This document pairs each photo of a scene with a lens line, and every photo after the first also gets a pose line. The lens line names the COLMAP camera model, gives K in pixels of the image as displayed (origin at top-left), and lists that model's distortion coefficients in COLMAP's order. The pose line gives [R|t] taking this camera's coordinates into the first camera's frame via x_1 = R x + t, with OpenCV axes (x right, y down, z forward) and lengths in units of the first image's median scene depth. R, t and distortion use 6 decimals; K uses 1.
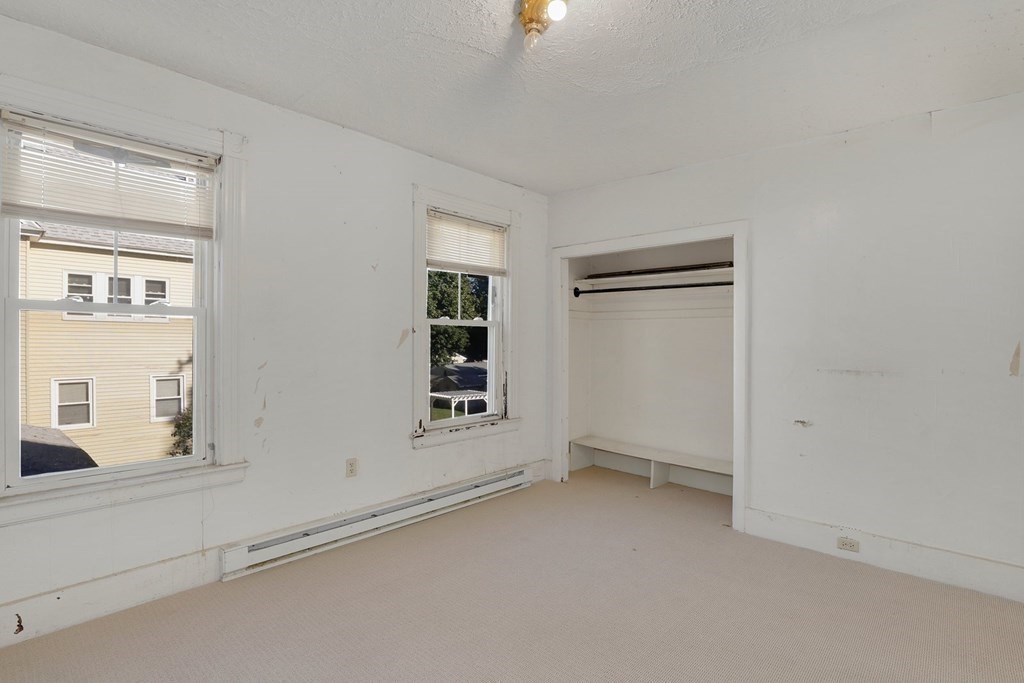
lens RADIAL K [[498.9, 0, 516.5], [0, 498.9, 339.6], [0, 0, 1]] dist [-0.021165, -0.000266]
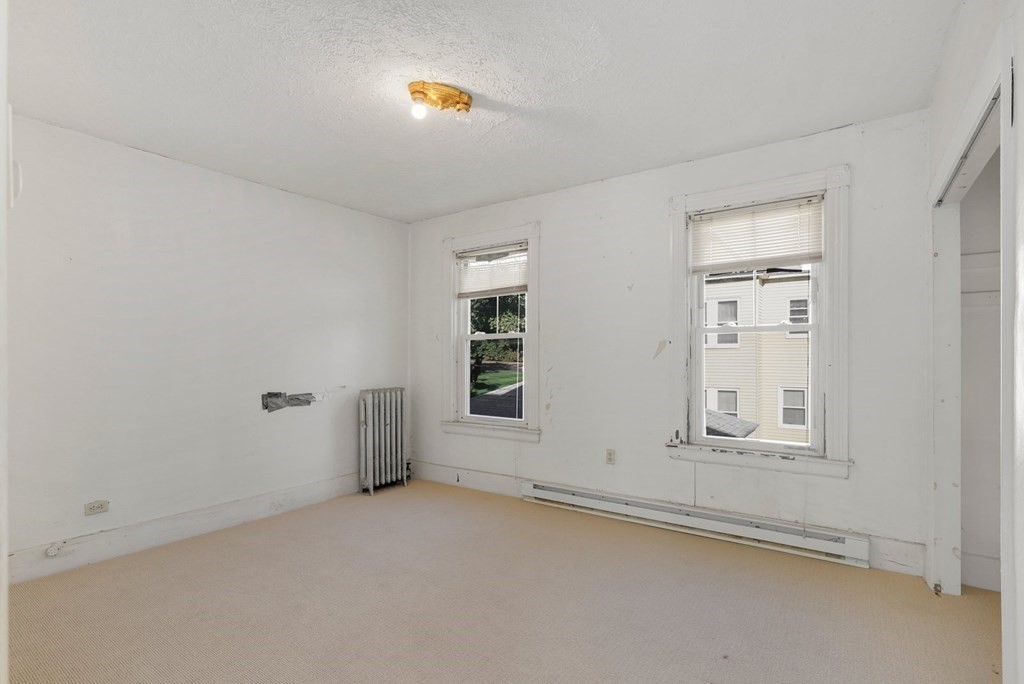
lens RADIAL K [[498.9, 0, 510.7], [0, 498.9, 352.0], [0, 0, 1]] dist [-0.021165, -0.000266]
pose [[0.124686, -0.011553, -0.992129, 0.768190], [0.005267, 0.999926, -0.010982, 0.013269], [0.992182, -0.003856, 0.124738, 0.553283]]
